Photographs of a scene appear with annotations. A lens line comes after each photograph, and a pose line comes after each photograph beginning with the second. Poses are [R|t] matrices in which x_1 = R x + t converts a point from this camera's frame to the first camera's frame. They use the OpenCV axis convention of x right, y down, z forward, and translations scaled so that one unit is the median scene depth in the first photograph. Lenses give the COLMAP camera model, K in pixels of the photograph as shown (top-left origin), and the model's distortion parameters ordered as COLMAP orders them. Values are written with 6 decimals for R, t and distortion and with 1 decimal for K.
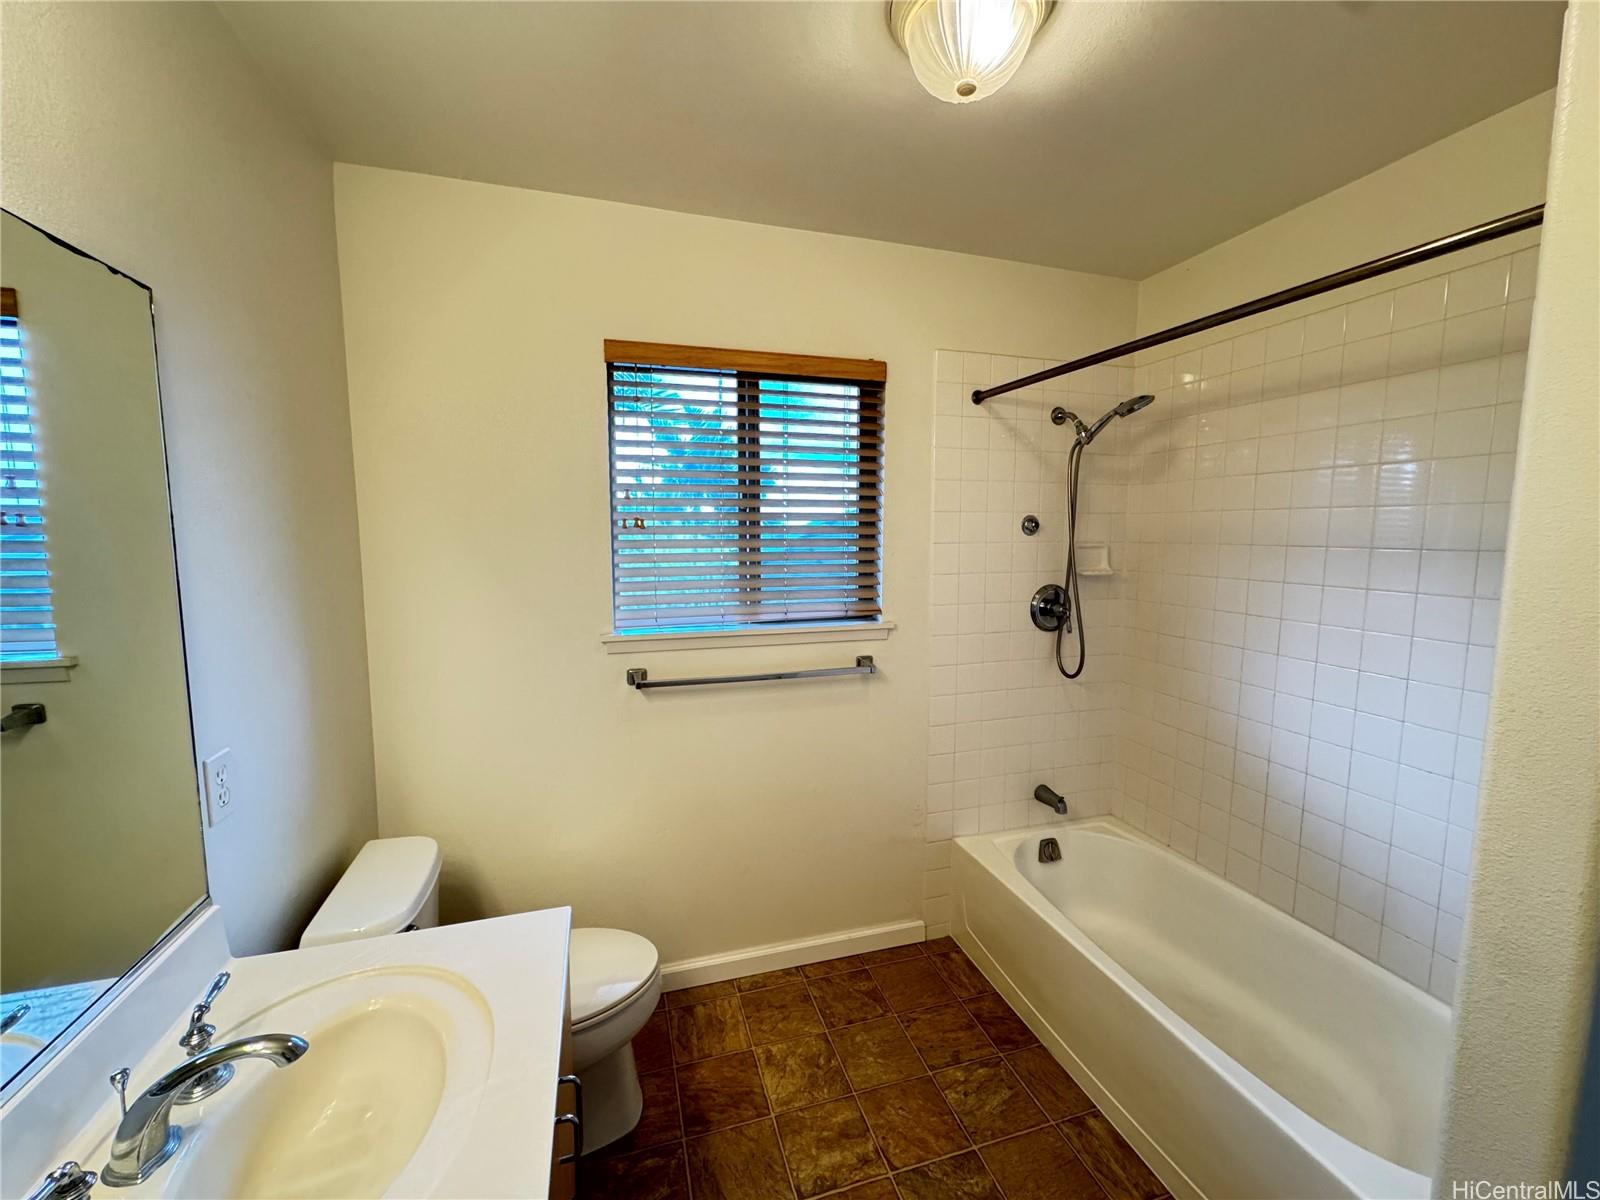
lens RADIAL K [[640.8, 0, 800.5], [0, 640.8, 599.0], [0, 0, 1]] dist [-0.002371, 0.000166]
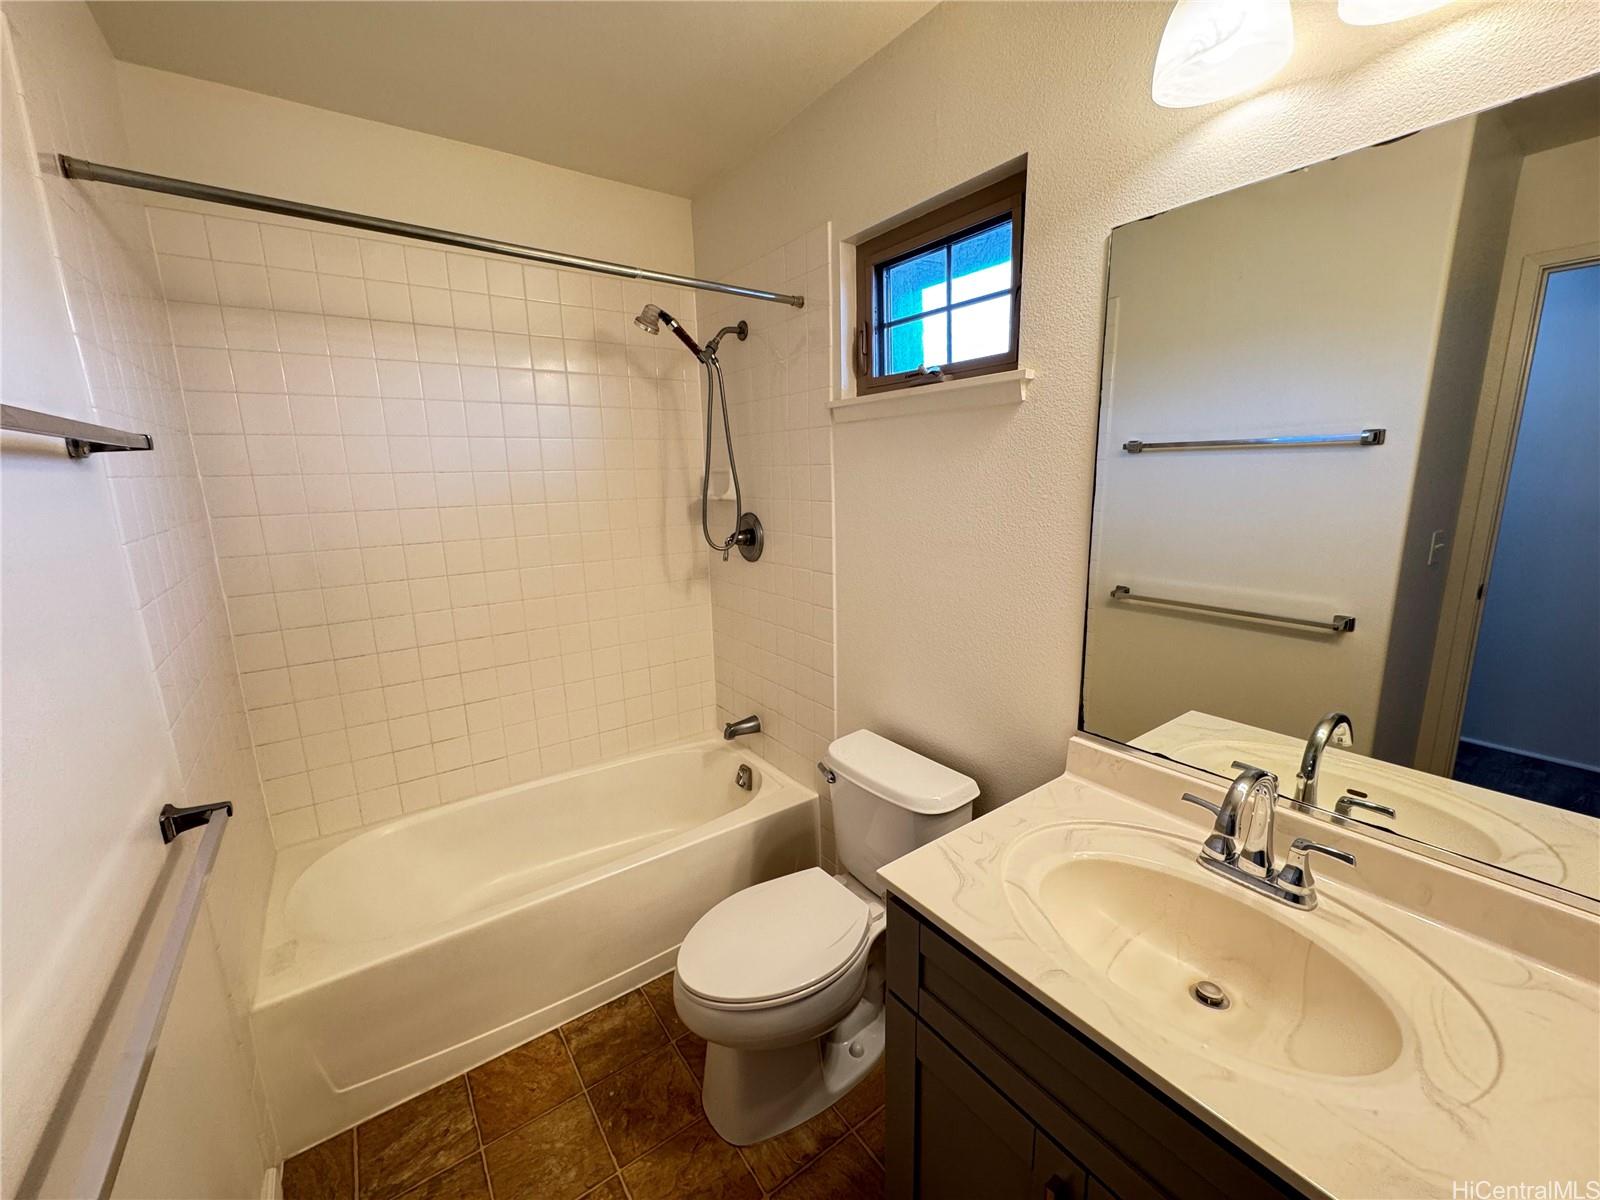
lens RADIAL K [[640.8, 0, 801.5], [0, 640.8, 600.0], [0, 0, 1]] dist [-0.002371, 0.000166]
pose [[-0.946957, 0.069201, -0.313821, 0.032842], [-0.027217, 0.955761, 0.292883, -0.160830], [0.320205, 0.285889, -0.903181, 1.792590]]
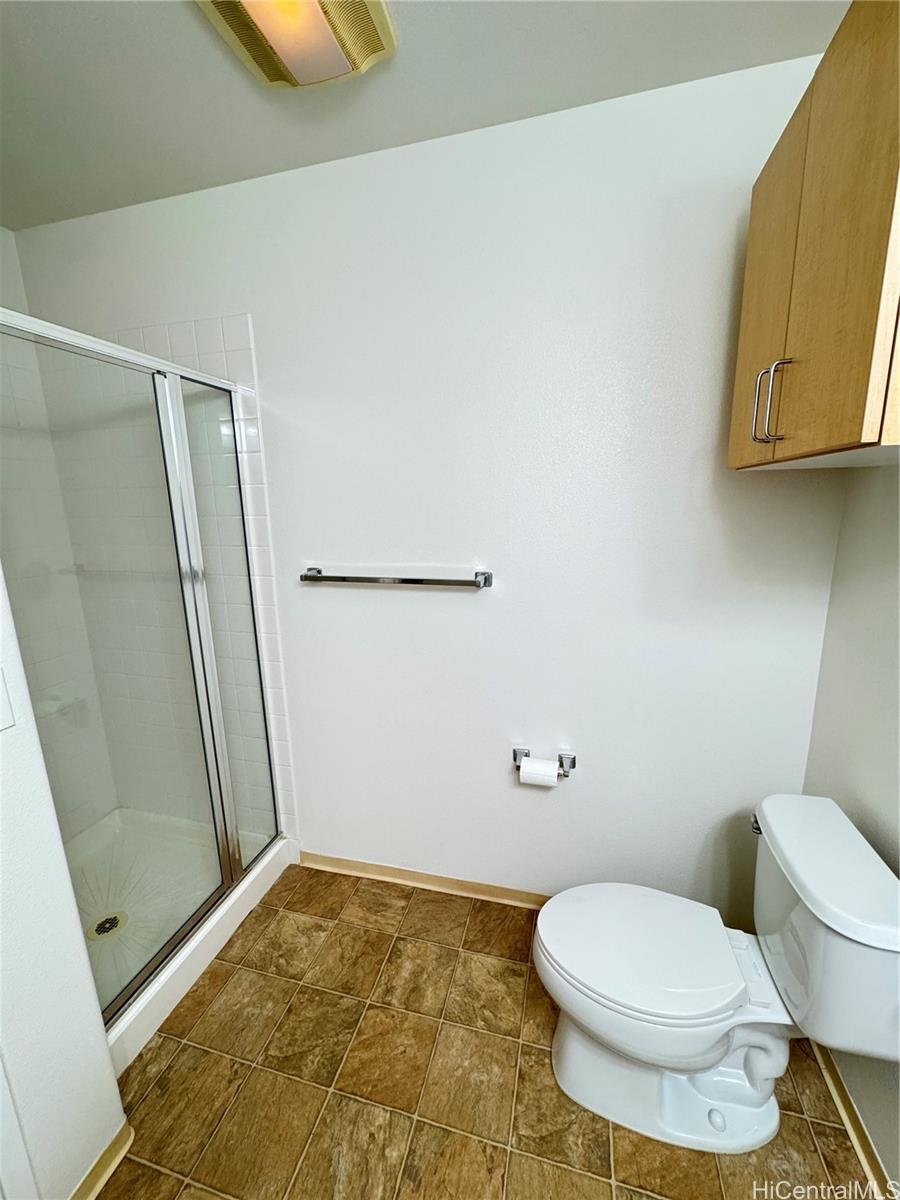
lens RADIAL K [[480.6, 0, 452.7], [0, 480.6, 598.0], [0, 0, 1]] dist [-0.002371, 0.000166]
pose [[-0.527032, 0.178884, -0.830806, 0.642672], [-0.068853, 0.965395, 0.251540, -0.114213], [0.847052, 0.189773, -0.496477, 1.341718]]
